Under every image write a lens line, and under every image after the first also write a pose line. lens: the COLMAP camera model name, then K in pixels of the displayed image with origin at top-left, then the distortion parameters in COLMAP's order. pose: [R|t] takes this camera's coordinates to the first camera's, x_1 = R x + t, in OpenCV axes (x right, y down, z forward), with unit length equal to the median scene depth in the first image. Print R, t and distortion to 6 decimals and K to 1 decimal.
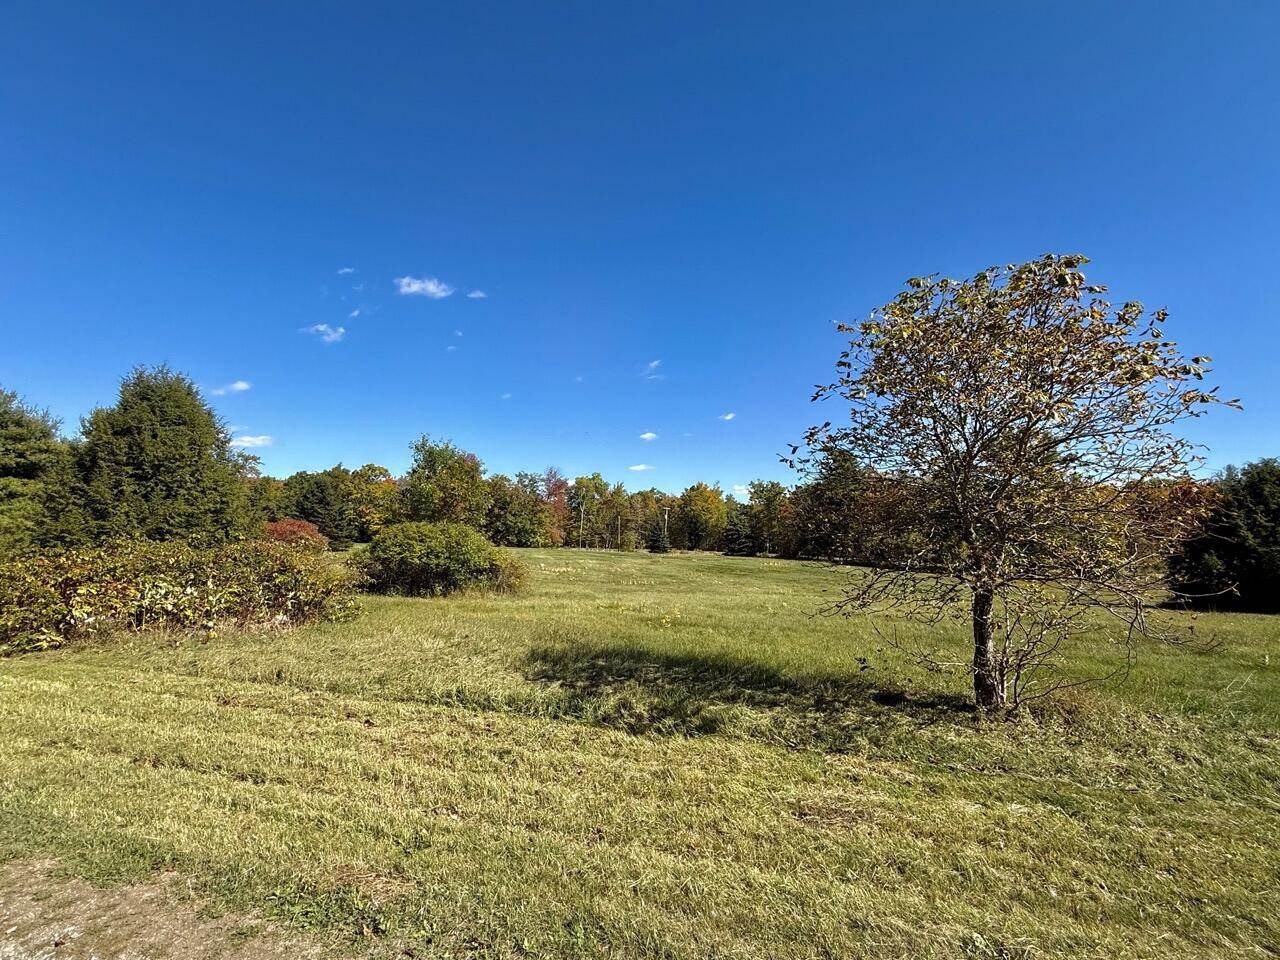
lens RADIAL K [[599.8, 0, 640.0], [0, 599.8, 480.0], [0, 0, 1]] dist [0.000989, -0.000008]
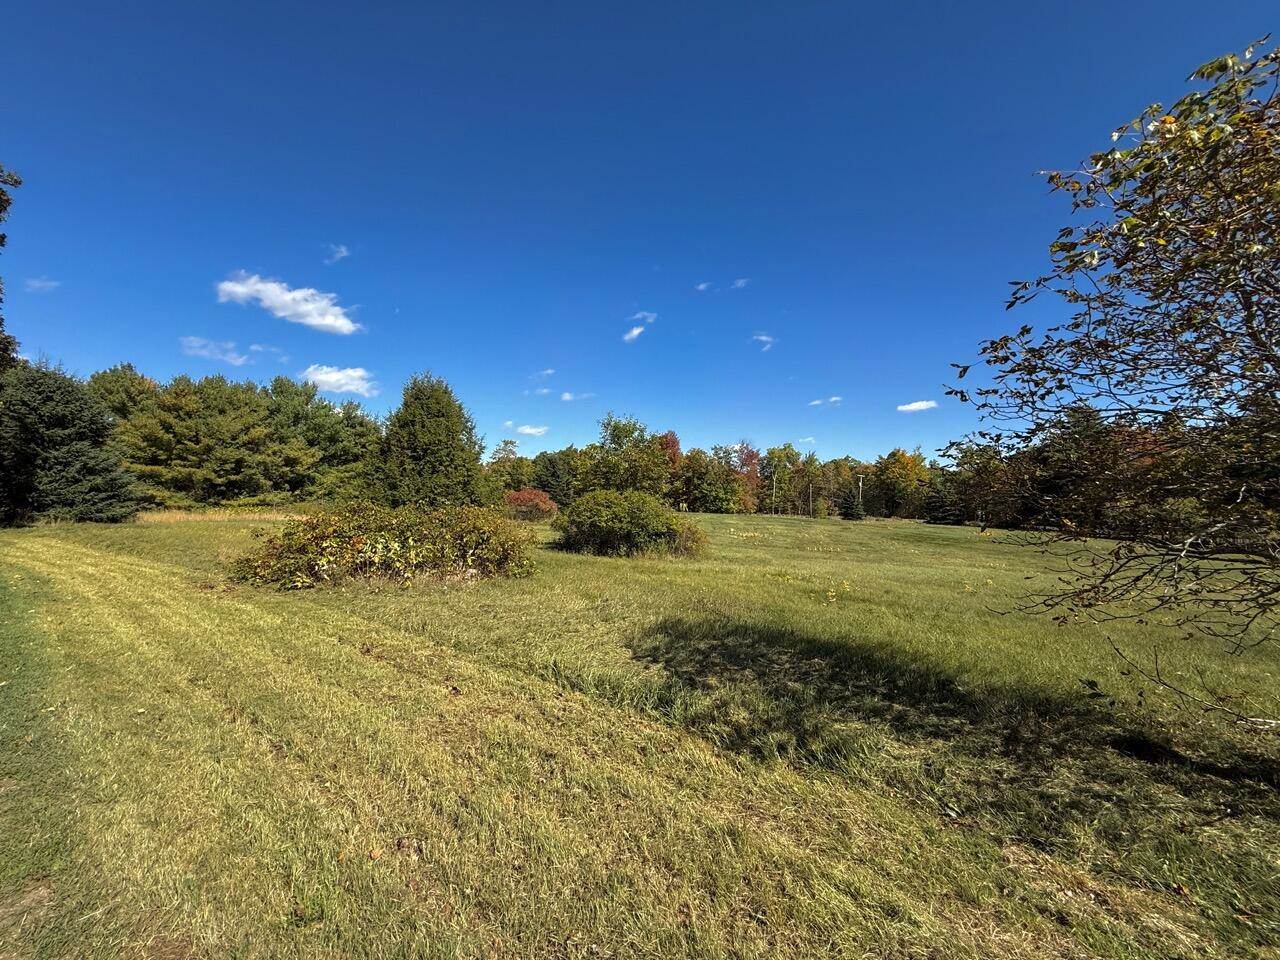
lens RADIAL K [[521.0, 0, 634.4], [0, 521.0, 483.9], [0, 0, 1]] dist [-0.000903, -0.000293]
pose [[0.926271, -0.012414, -0.376655, 0.047435], [0.033254, 0.998251, 0.048877, 0.012029], [0.375389, -0.057799, 0.925063, 0.112586]]
